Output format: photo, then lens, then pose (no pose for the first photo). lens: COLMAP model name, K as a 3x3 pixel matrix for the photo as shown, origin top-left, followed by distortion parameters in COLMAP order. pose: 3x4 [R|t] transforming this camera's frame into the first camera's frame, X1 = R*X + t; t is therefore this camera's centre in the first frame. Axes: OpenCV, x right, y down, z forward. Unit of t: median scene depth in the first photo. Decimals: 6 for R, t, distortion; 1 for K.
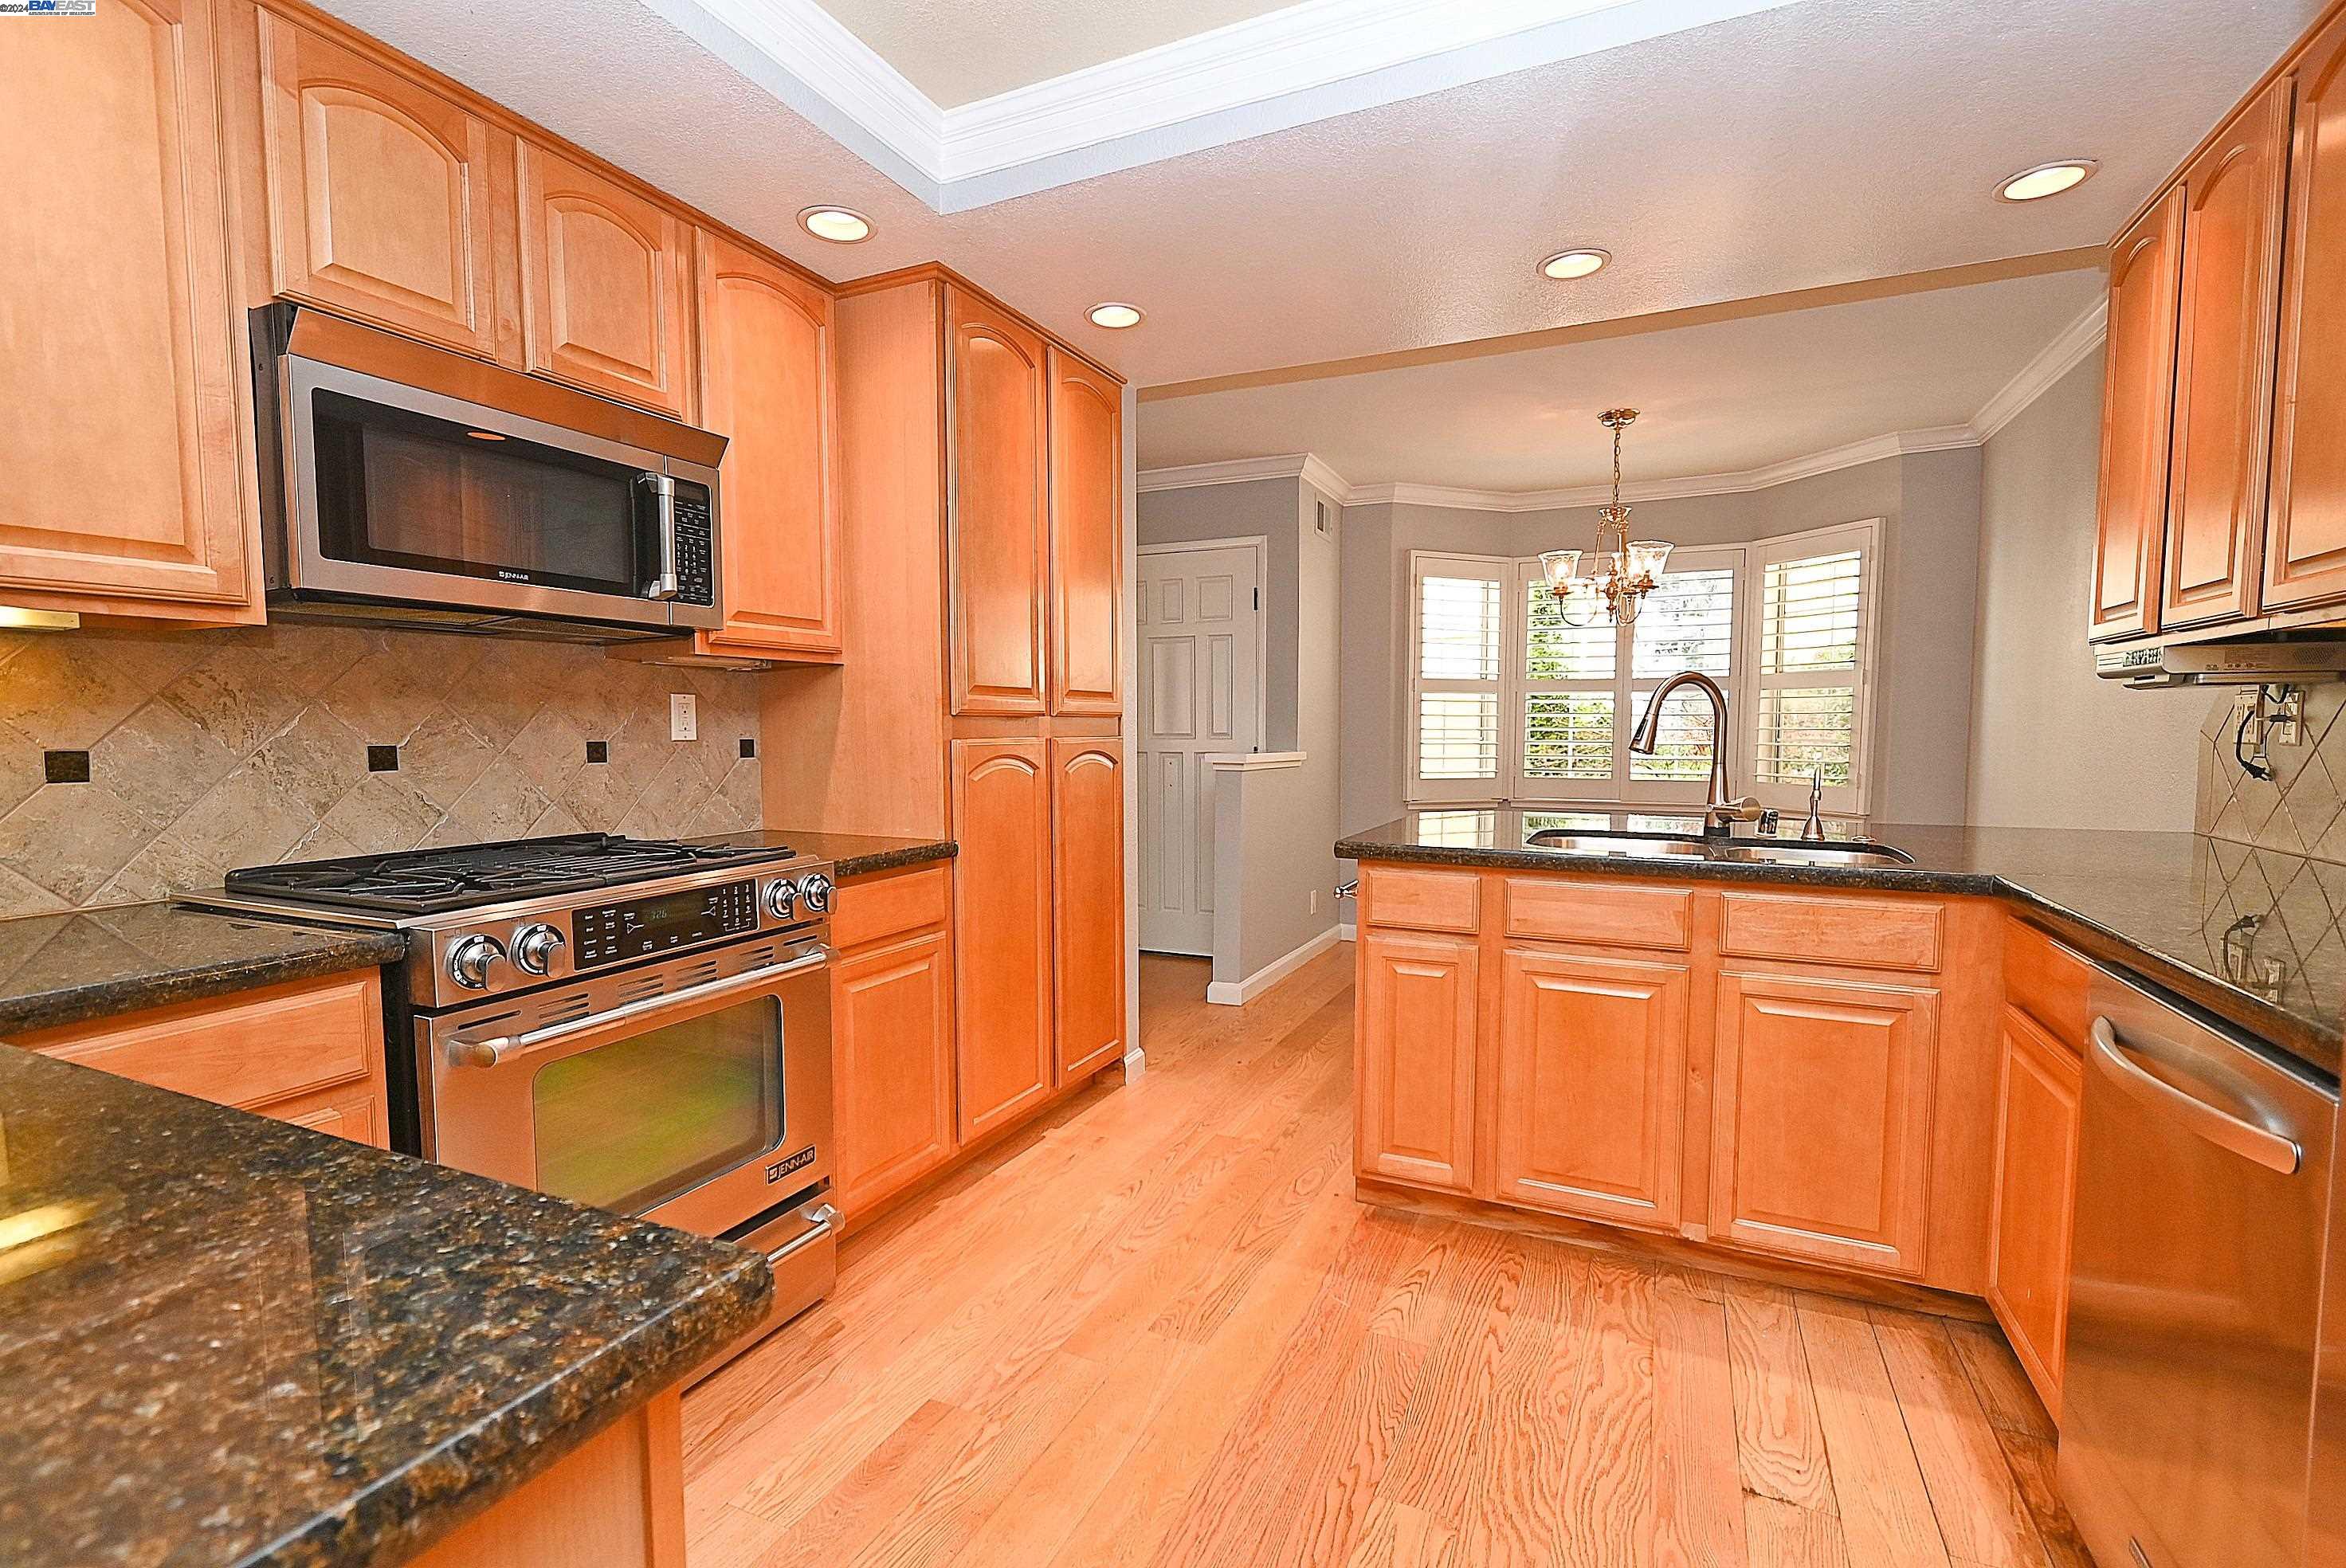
lens RADIAL K [[1044.0, 0, 1174.4], [0, 1044.0, 800.9], [0, 0, 1]] dist [0.005146, -0.001033]
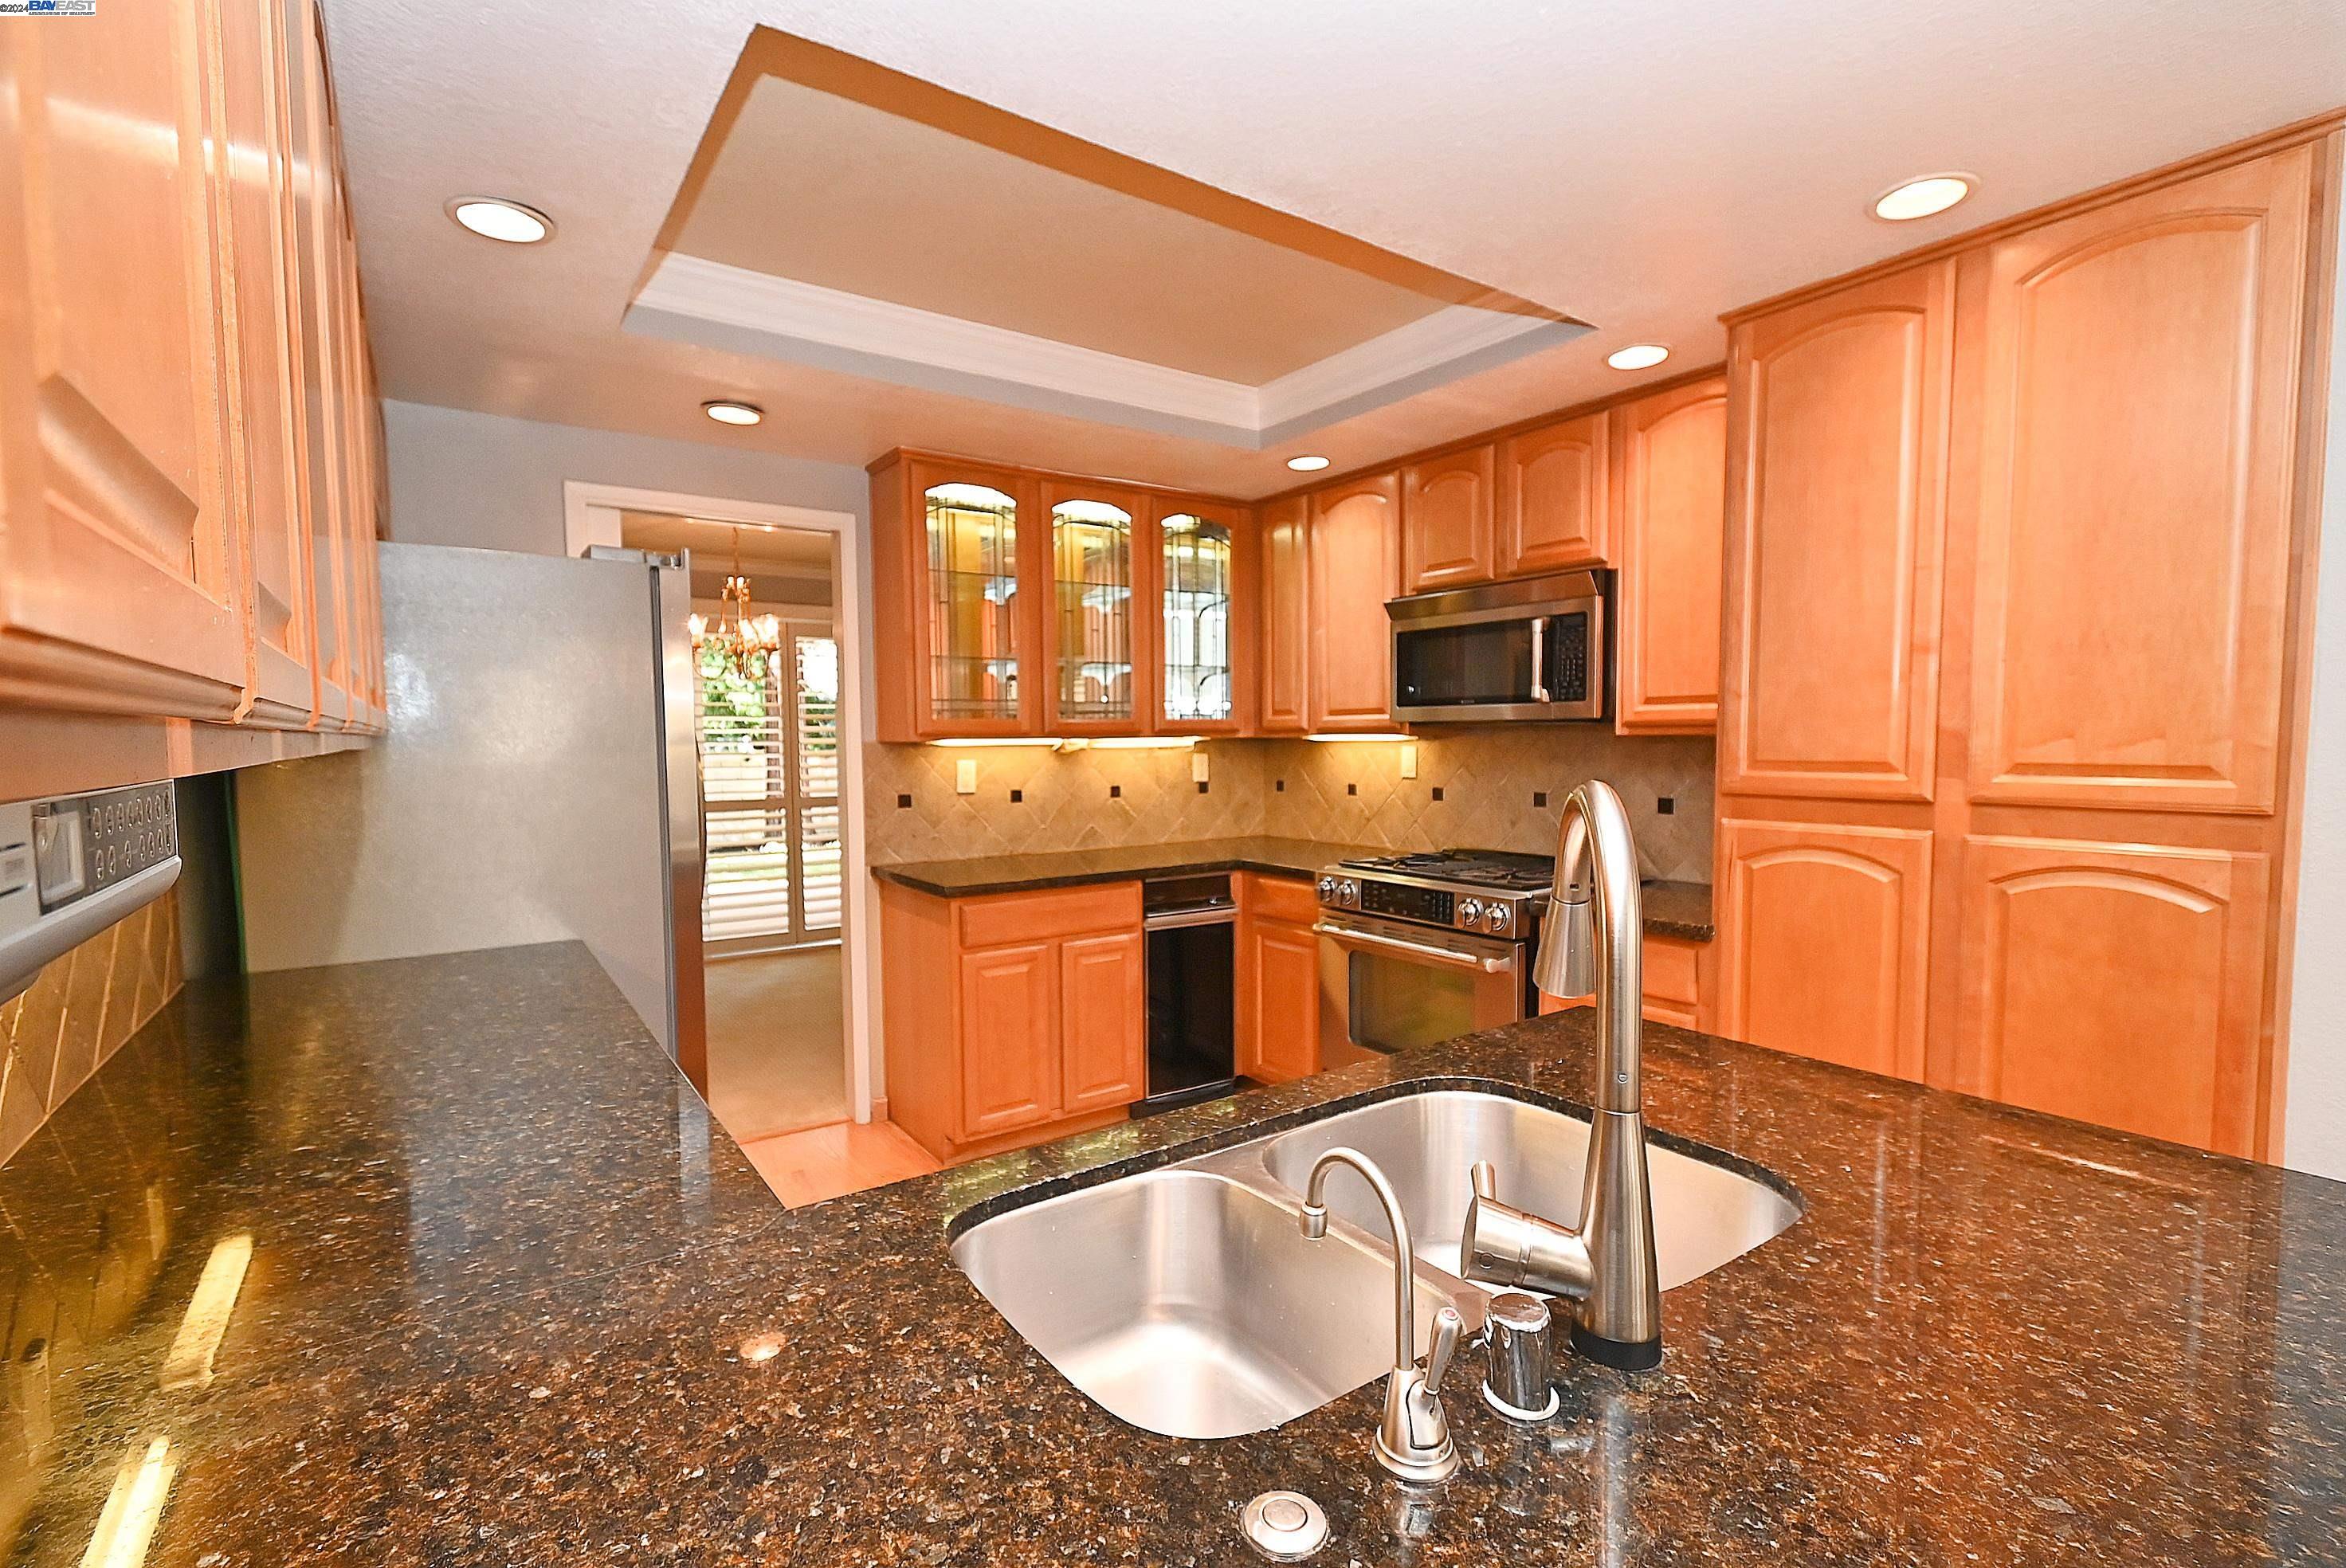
lens RADIAL K [[1044.0, 0, 1174.4], [0, 1044.0, 800.9], [0, 0, 1]] dist [0.005146, -0.001033]
pose [[-0.497283, 0.060680, -0.865464, 1.072316], [-0.054360, 0.993412, 0.100886, -0.183512], [0.865884, 0.097215, -0.490708, 1.341283]]
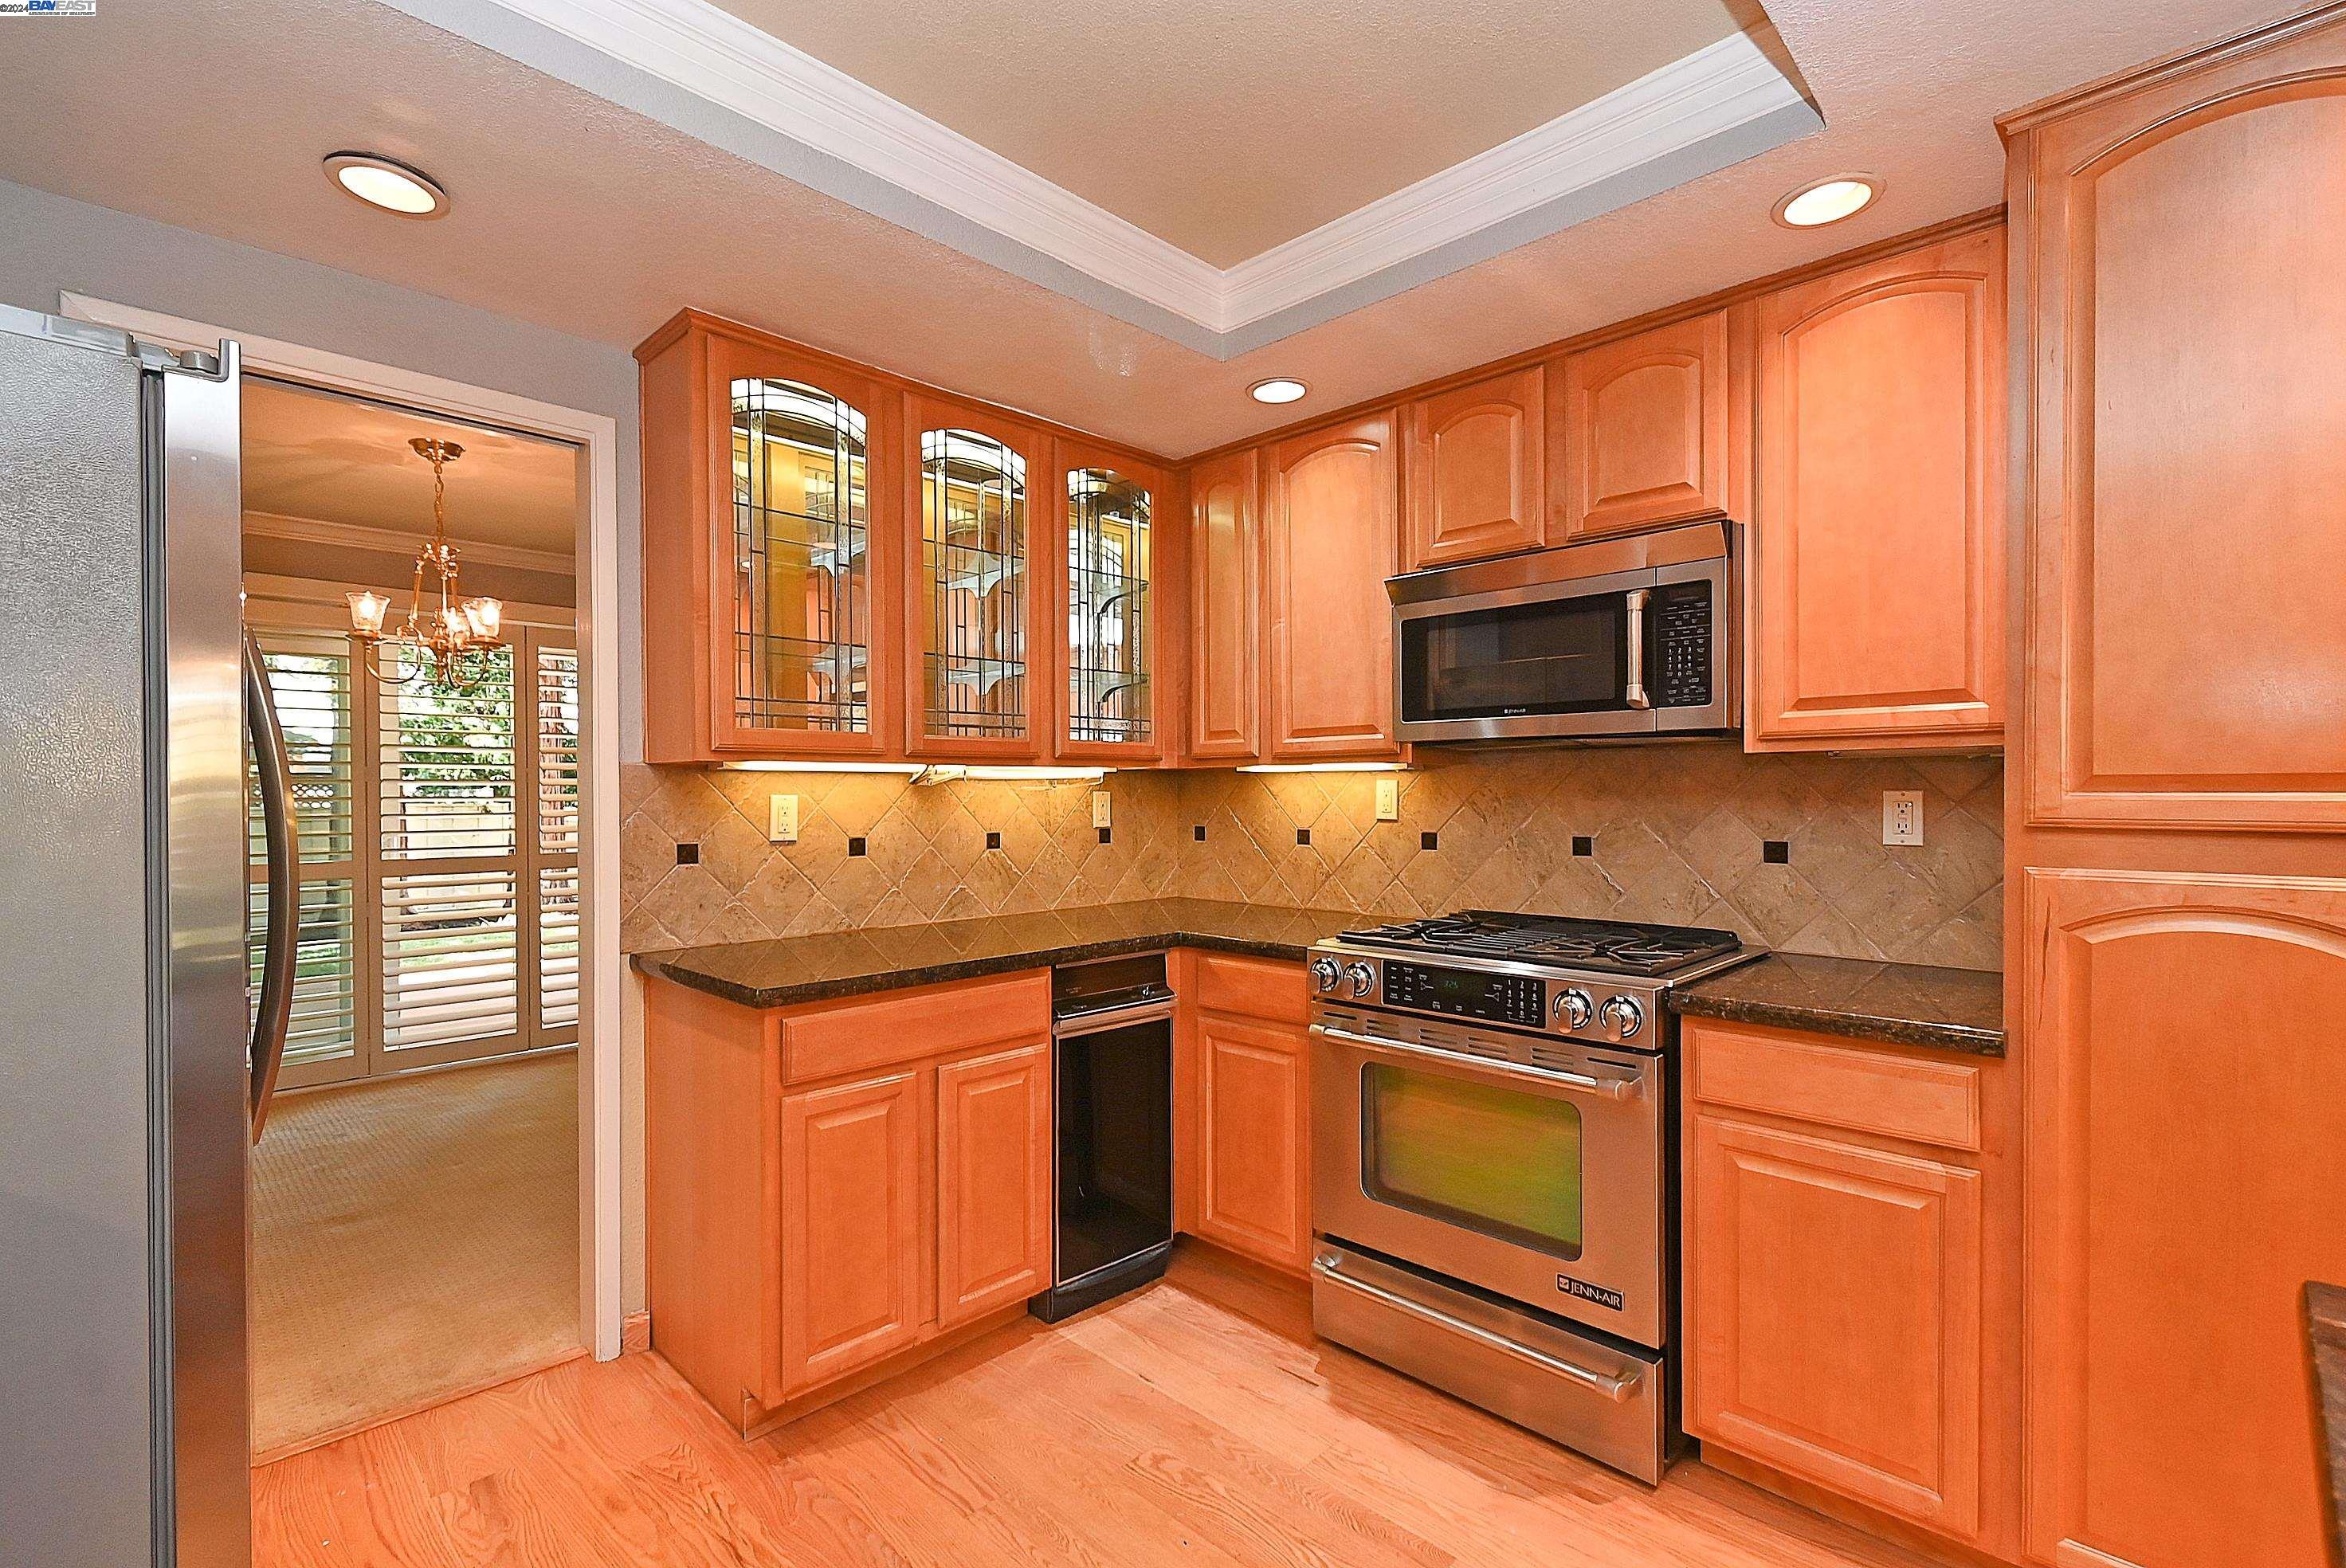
lens RADIAL K [[1044.0, 0, 1174.4], [0, 1044.0, 800.9], [0, 0, 1]] dist [0.005146, -0.001033]
pose [[-0.327535, 0.010386, -0.944782, 0.674134], [-0.065050, 0.997319, 0.033515, -0.109981], [0.942597, 0.072436, -0.325982, 0.948792]]
